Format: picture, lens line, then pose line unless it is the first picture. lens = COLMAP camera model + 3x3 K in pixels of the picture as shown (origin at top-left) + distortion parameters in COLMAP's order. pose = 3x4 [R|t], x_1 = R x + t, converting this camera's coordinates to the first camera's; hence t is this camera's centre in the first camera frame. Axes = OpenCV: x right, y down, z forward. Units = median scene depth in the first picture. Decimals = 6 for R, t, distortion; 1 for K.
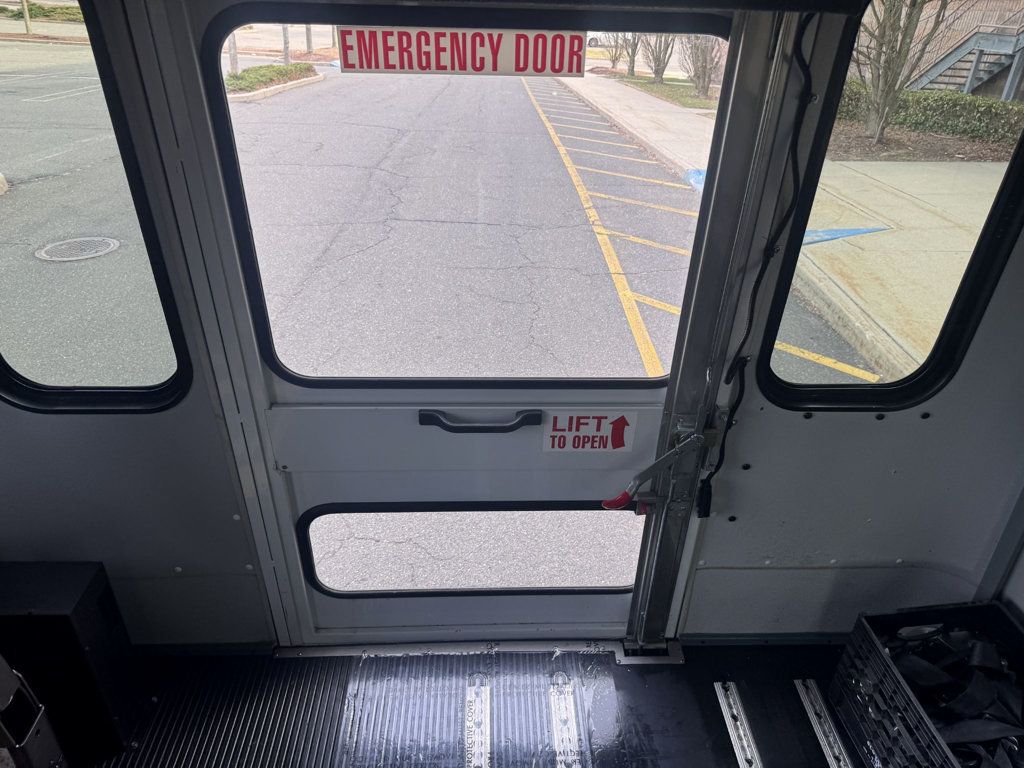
lens RADIAL K [[722.6, 0, 510.4], [0, 722.6, 386.0], [0, 0, 1]] dist [0.046266, -0.061940]
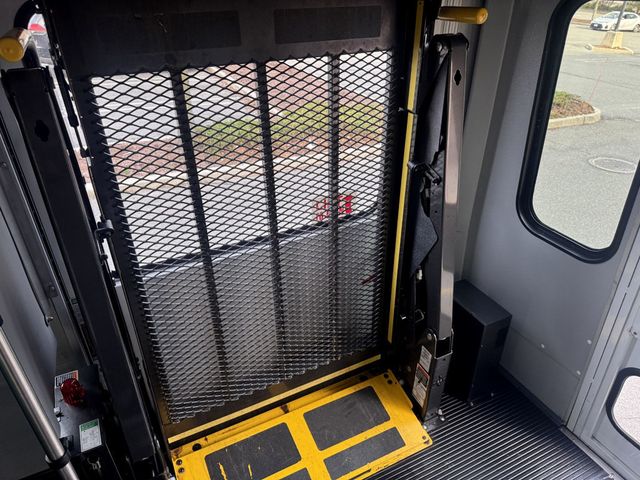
lens RADIAL K [[451.6, 0, 317.7], [0, 451.6, 239.0], [0, 0, 1]] dist [0.046266, -0.061940]
pose [[0.398852, 0.443816, -0.802462, 0.095180], [-0.456203, 0.855139, 0.246201, 0.010429], [0.795484, 0.267888, 0.543544, -0.096554]]
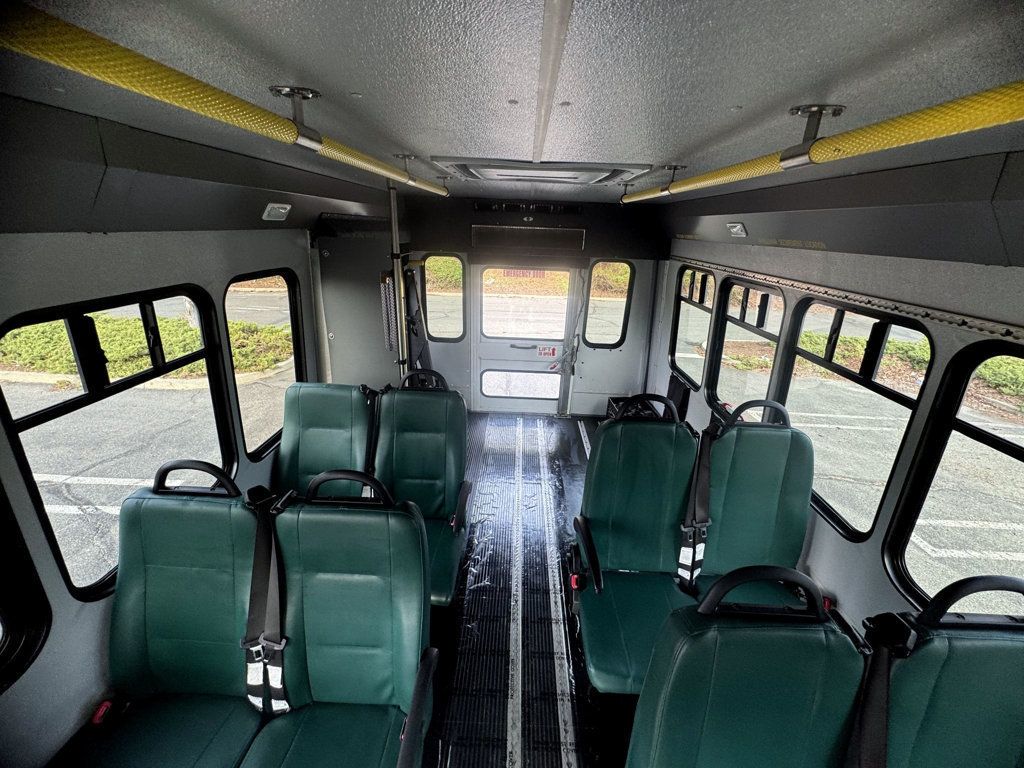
lens RADIAL K [[409.3, 0, 509.0], [0, 409.3, 380.1], [0, 0, 1]] dist [-0.007381, 0.000801]
pose [[0.997219, 0.037956, -0.064142, 0.039576], [-0.049320, 0.981293, -0.186097, 0.699738], [0.055879, 0.188743, 0.980435, -1.448528]]
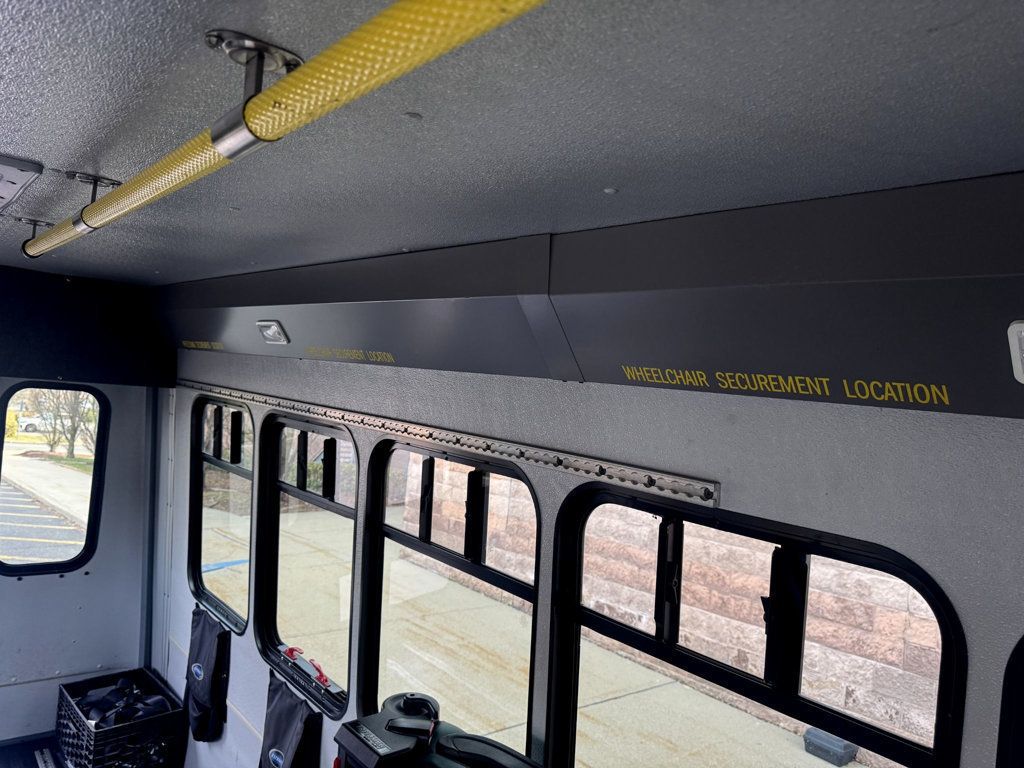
lens RADIAL K [[722.6, 0, 519.3], [0, 722.6, 376.7], [0, 0, 1]] dist [0.046266, -0.061940]
pose [[0.776368, 0.057655, 0.627638, 0.174095], [0.259923, 0.877899, -0.402160, 0.683157], [-0.574189, 0.475362, 0.666587, -1.345689]]
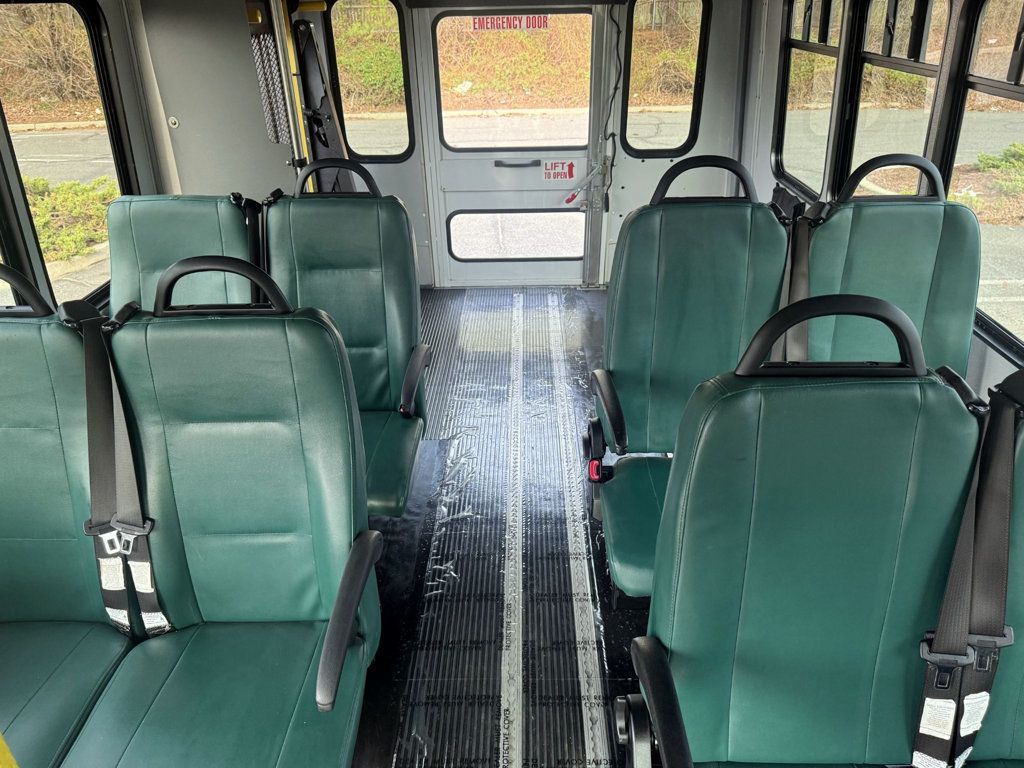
lens RADIAL K [[722.6, 0, 506.1], [0, 722.6, 386.5], [0, 0, 1]] dist [0.046266, -0.061940]
pose [[0.997212, -0.007655, -0.074222, 0.100274], [0.004591, 0.999134, -0.041361, 0.902491], [0.074474, 0.040905, 0.996384, -1.511464]]
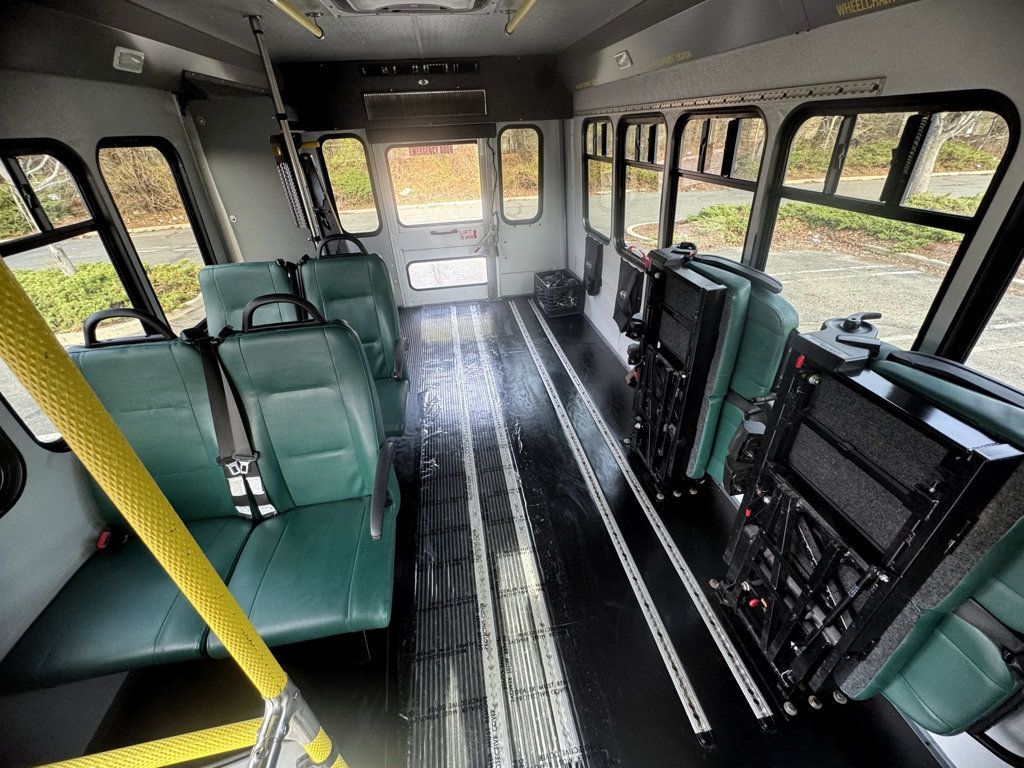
lens RADIAL K [[409.3, 0, 509.1], [0, 409.3, 380.4], [0, 0, 1]] dist [-0.007381, 0.000801]
pose [[0.991257, -0.115735, 0.063368, 0.087927], [0.114961, 0.993245, 0.015749, 0.922803], [-0.064763, -0.008326, 0.997866, -1.534381]]
